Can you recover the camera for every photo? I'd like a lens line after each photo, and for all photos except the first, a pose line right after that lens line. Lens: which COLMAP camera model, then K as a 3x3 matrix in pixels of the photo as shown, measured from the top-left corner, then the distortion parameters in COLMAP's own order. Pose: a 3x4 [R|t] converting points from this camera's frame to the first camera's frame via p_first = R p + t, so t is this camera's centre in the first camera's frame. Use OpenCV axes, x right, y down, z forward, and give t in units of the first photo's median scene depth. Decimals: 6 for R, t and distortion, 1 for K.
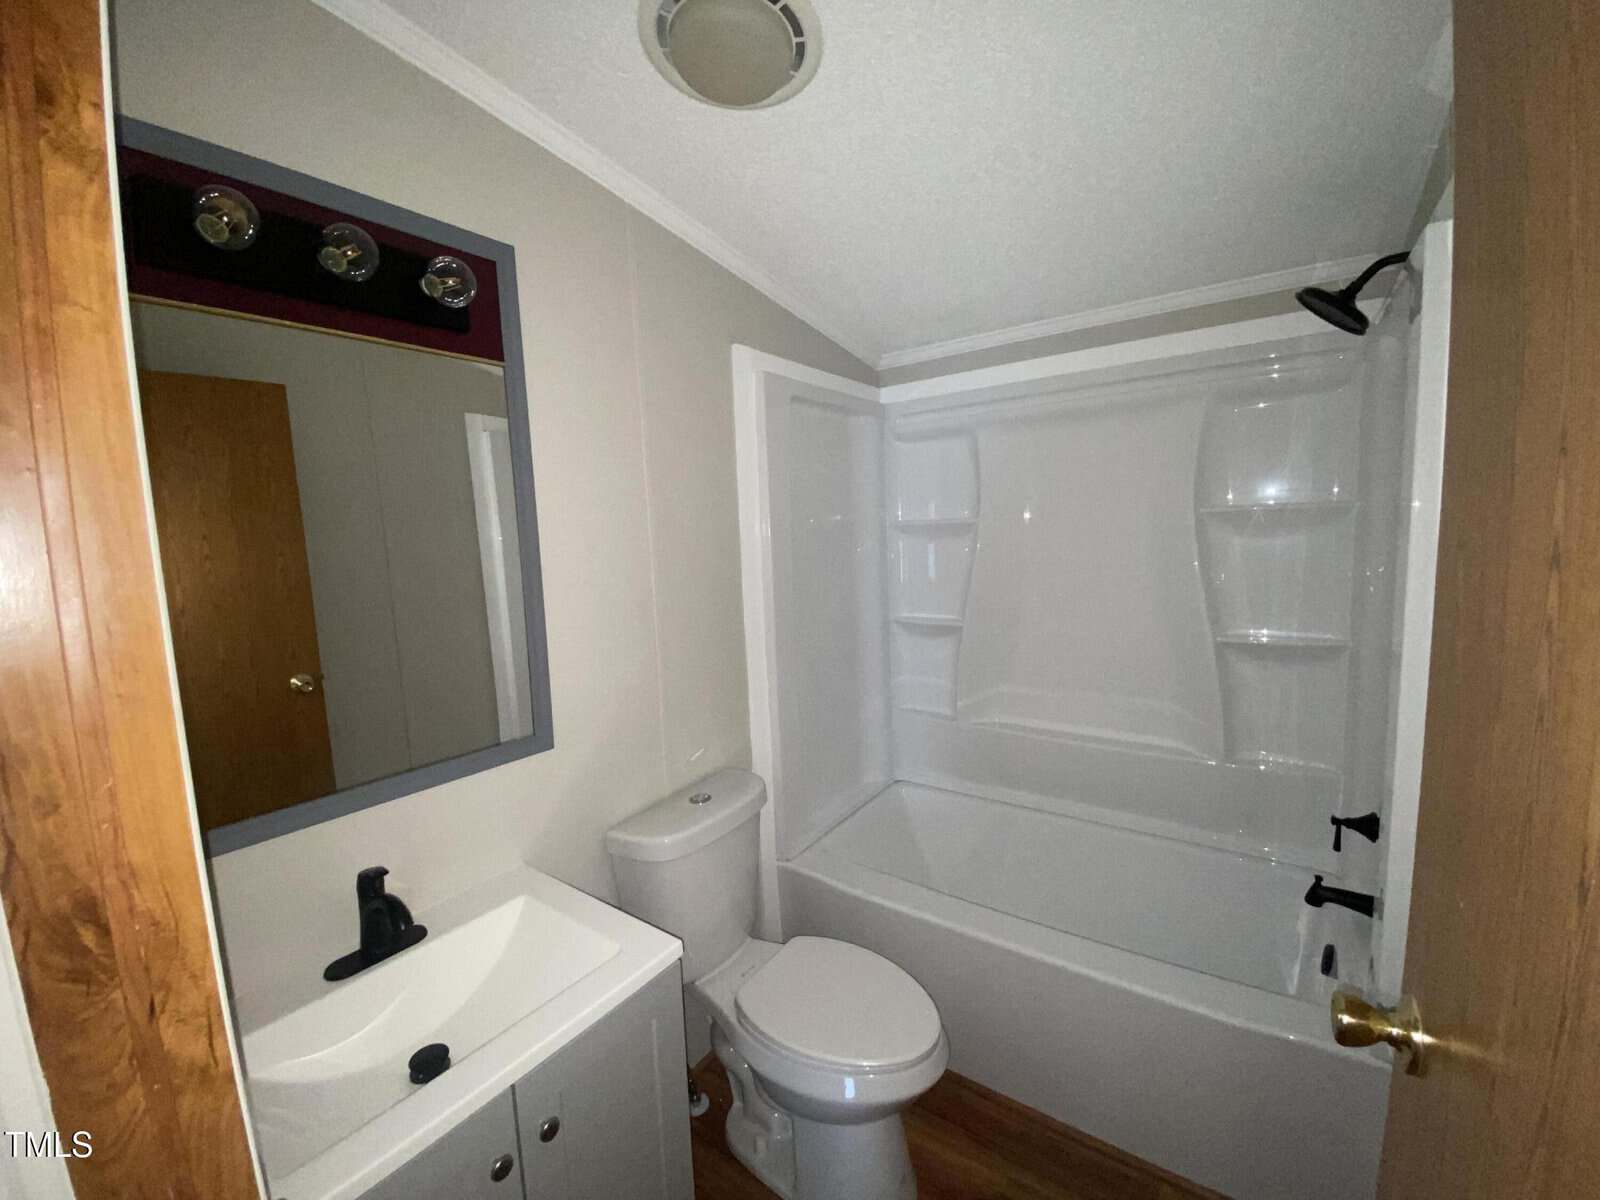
lens RADIAL K [[645.8, 0, 795.6], [0, 645.8, 597.3], [0, 0, 1]] dist [0.028321, -0.028749]
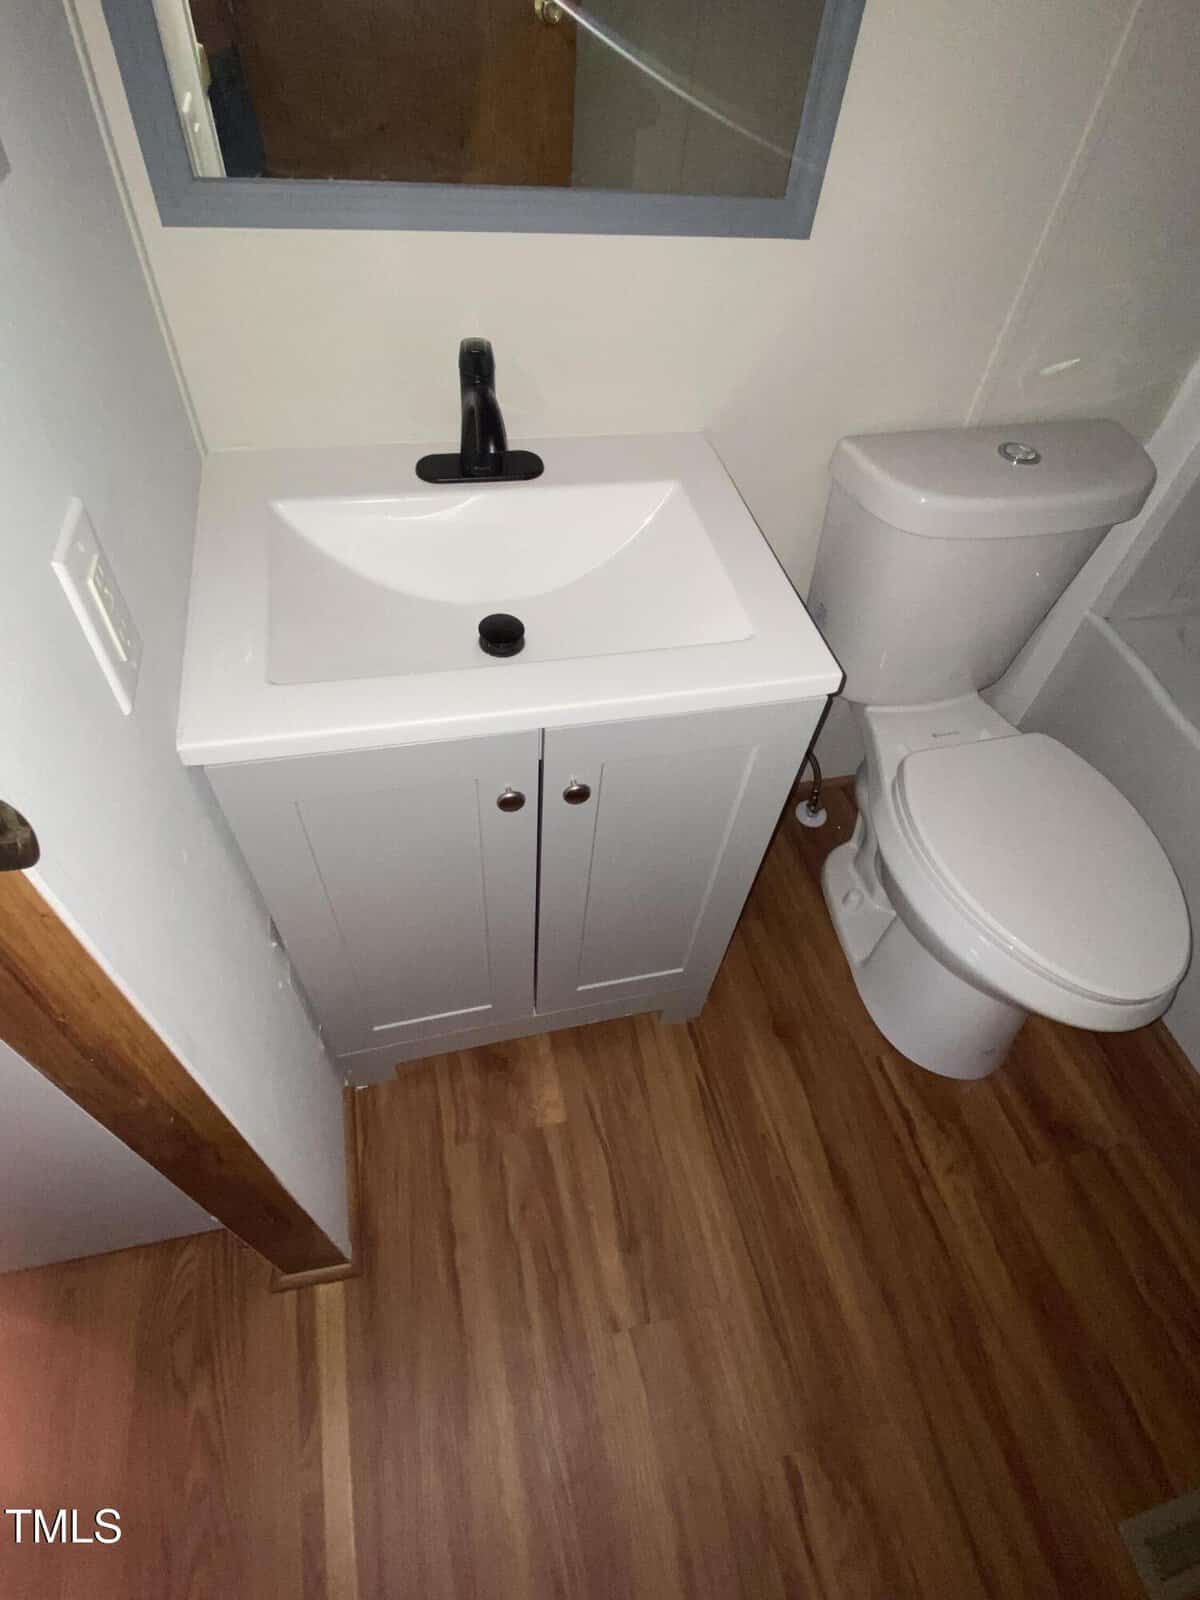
lens RADIAL K [[845.2, 0, 600.0], [0, 845.2, 800.0], [0, 0, 1]] dist [0.024082, -0.000421]
pose [[0.753234, 0.569372, -0.329325, -0.015697], [-0.182604, 0.662014, 0.726907, 0.058273], [0.631898, -0.487395, 0.602620, 0.247624]]
